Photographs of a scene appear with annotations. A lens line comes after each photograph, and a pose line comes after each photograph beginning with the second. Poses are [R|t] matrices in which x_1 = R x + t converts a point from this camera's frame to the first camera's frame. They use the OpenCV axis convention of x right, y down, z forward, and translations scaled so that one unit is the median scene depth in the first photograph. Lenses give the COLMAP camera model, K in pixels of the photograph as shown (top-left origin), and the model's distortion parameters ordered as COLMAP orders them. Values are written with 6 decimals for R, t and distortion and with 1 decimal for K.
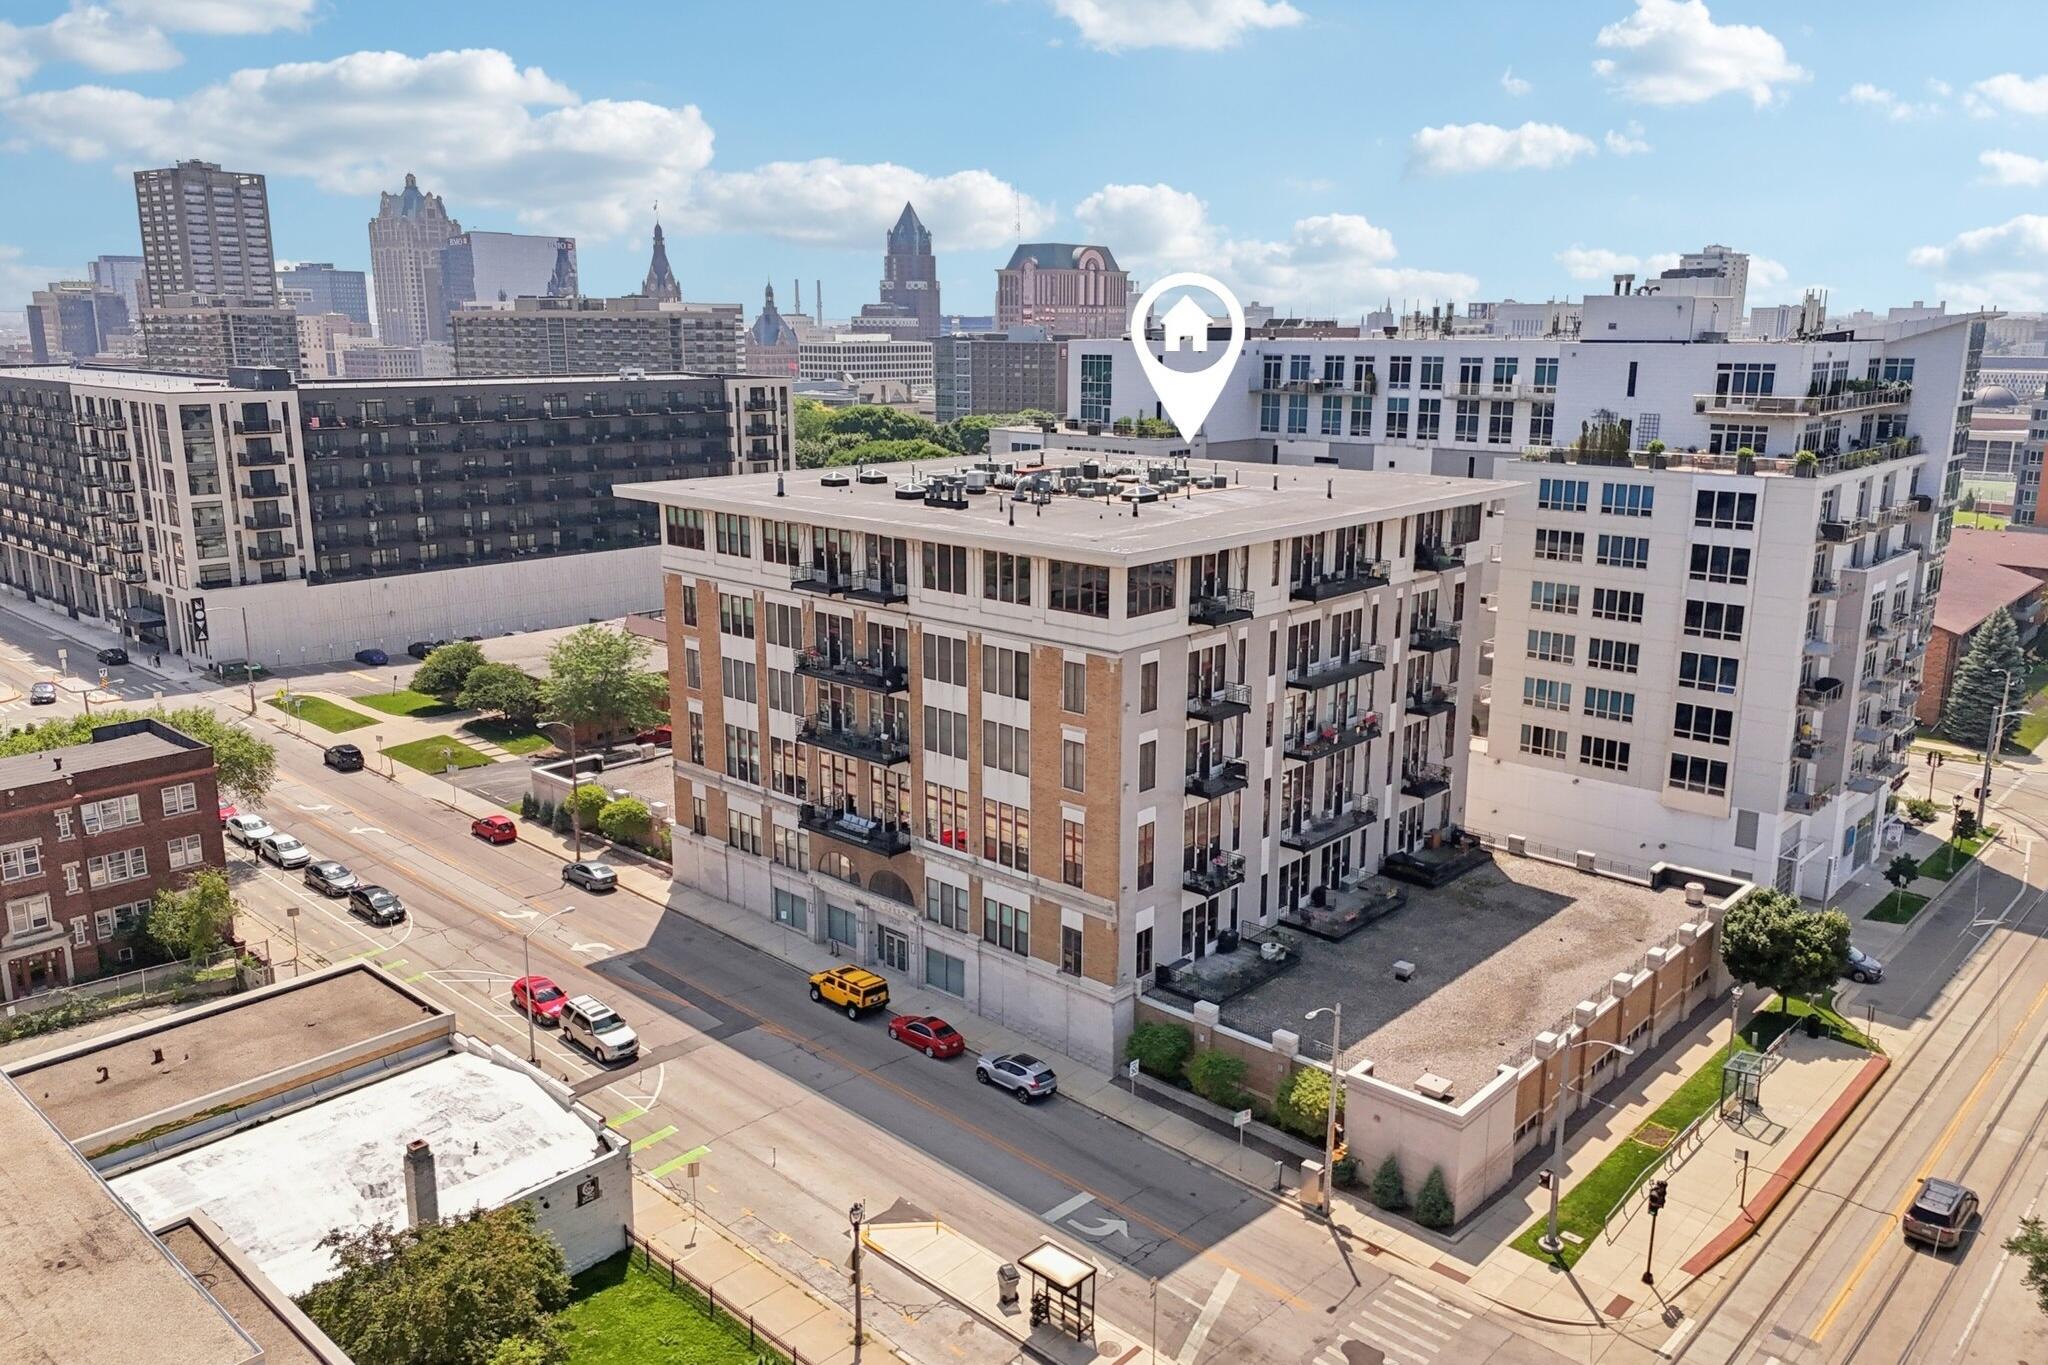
lens RADIAL K [[1517.9, 0, 1025.8], [0, 1517.9, 671.8], [0, 0, 1]] dist [0.023514, -0.005659]
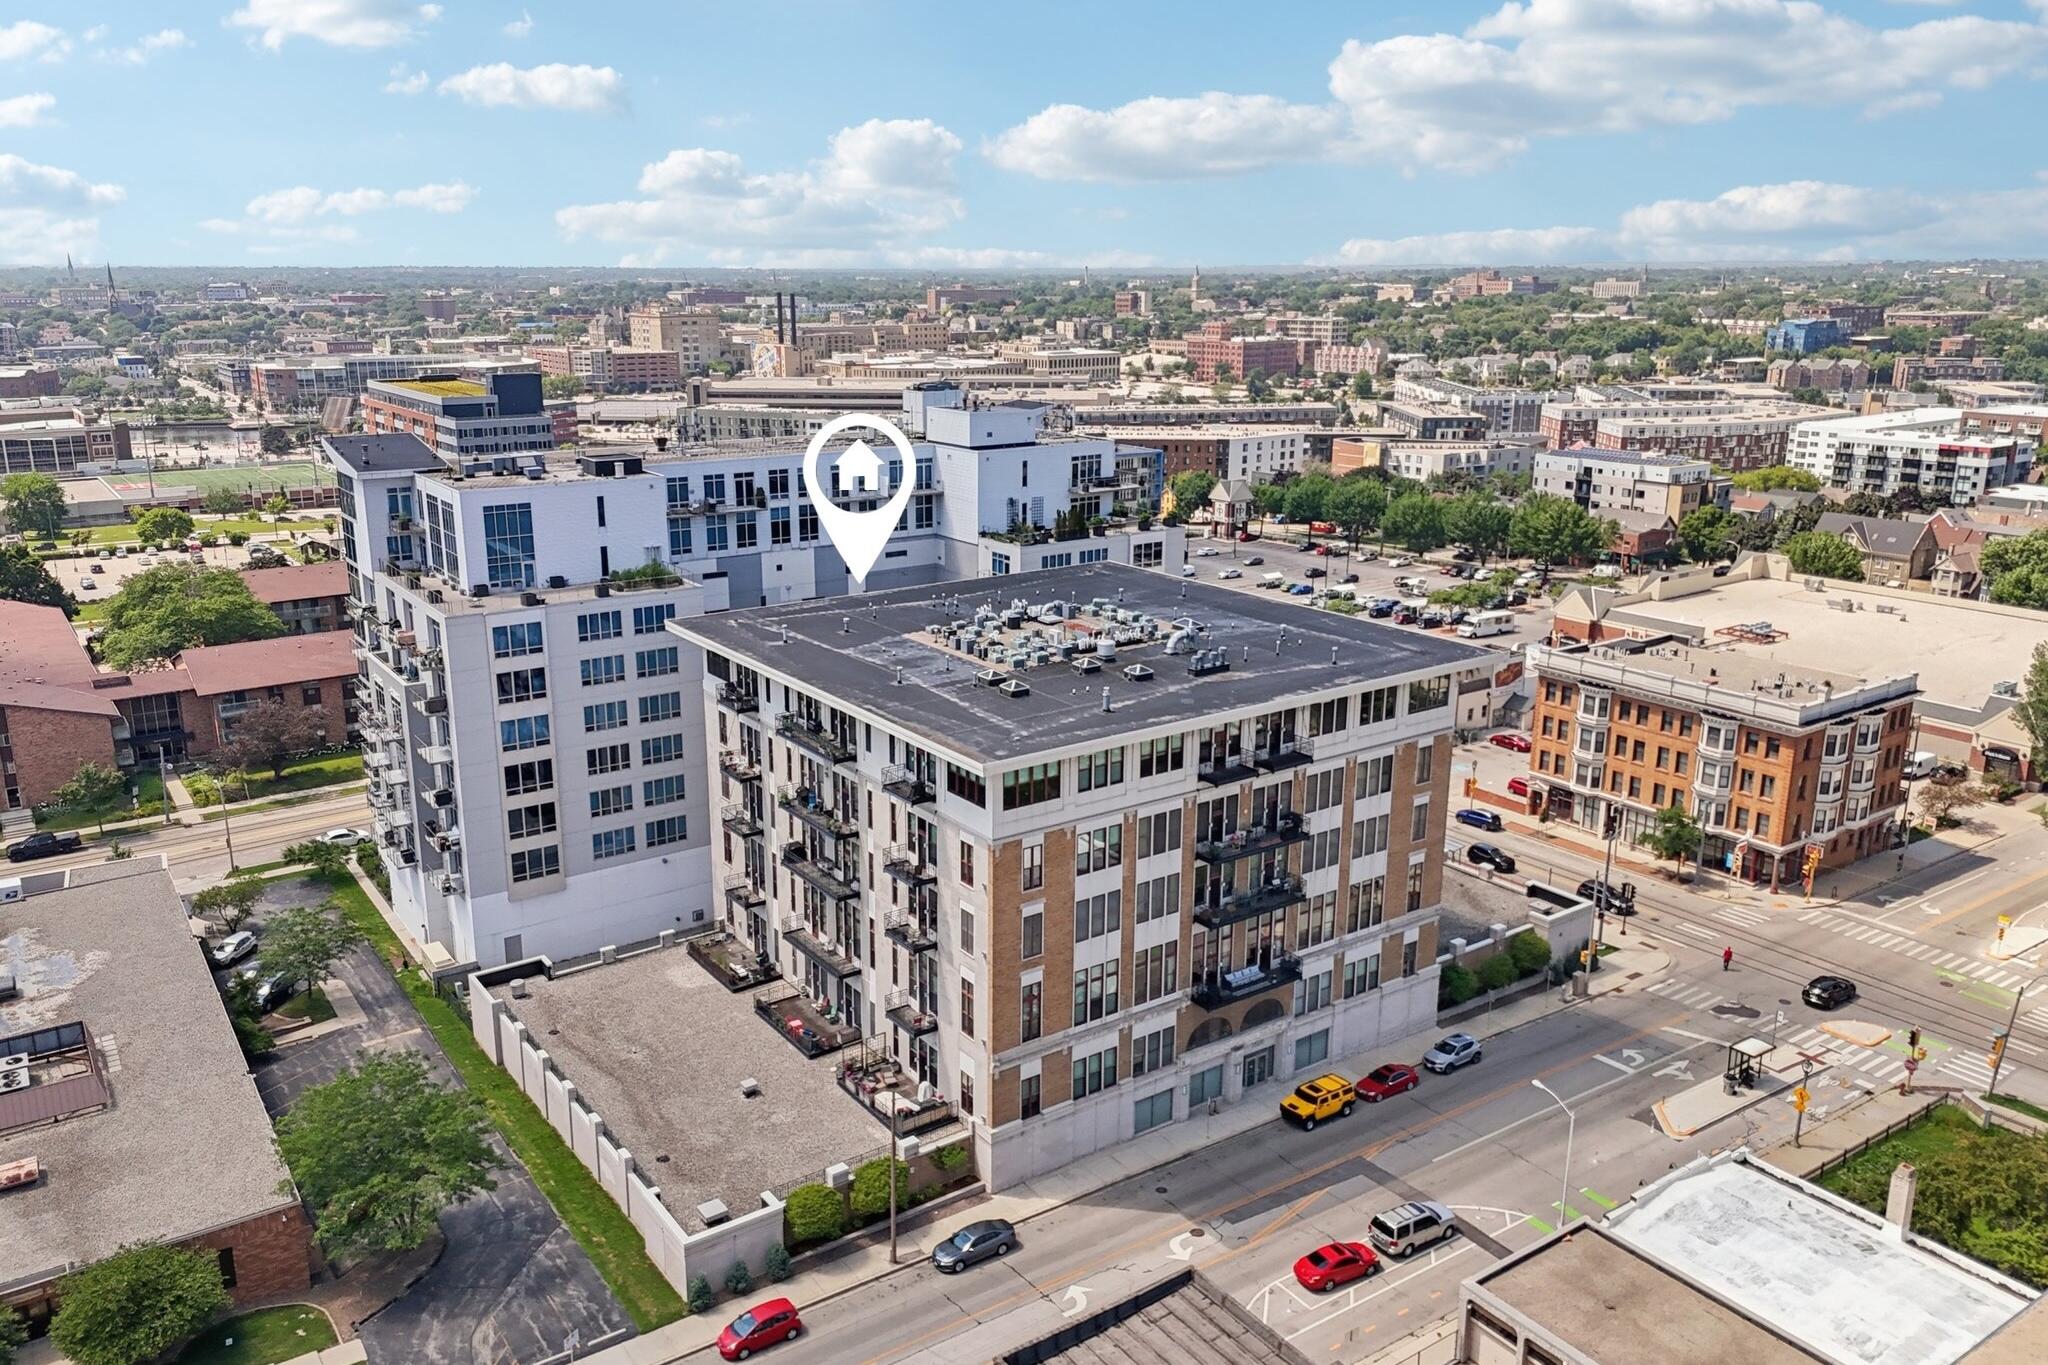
lens RADIAL K [[1499.7, 0, 985.6], [0, 1499.7, 684.6], [0, 0, 1]] dist [0.001094, -0.002934]
pose [[0.229000, -0.251026, 0.940502, -1.119679], [0.220718, 0.954403, 0.200994, -0.356652], [-0.948073, 0.161559, 0.273965, 0.866579]]
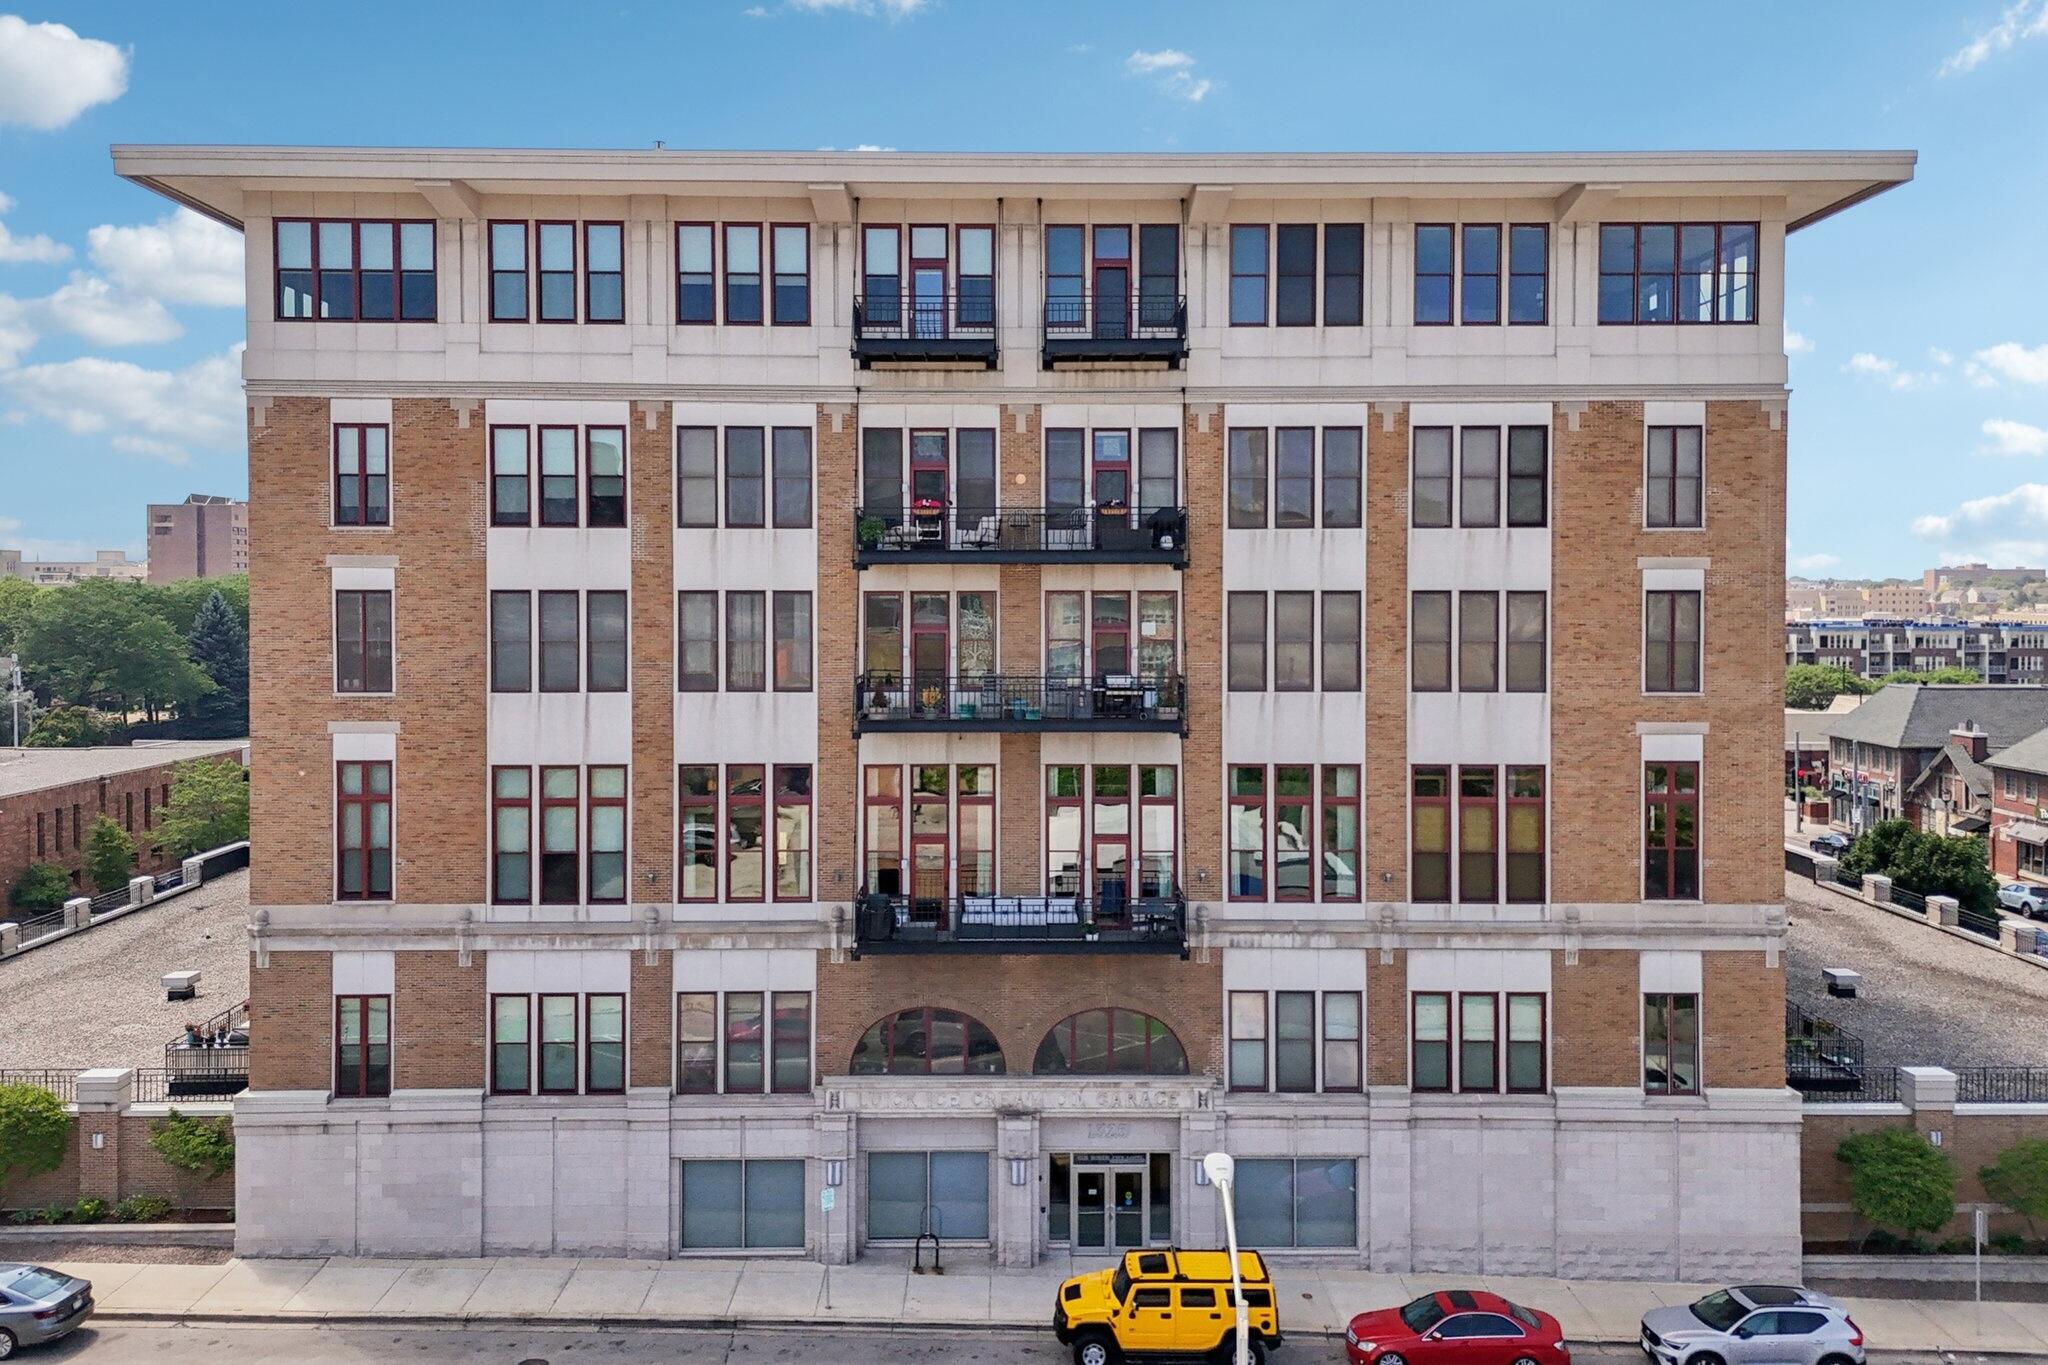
lens RADIAL K [[1517.9, 0, 1025.8], [0, 1517.9, 671.8], [0, 0, 1]] dist [0.023514, -0.005659]
pose [[0.729088, -0.015320, 0.684249, -0.405382], [0.154544, 0.977614, -0.142783, 0.097047], [-0.666744, 0.209848, 0.715134, 0.696893]]
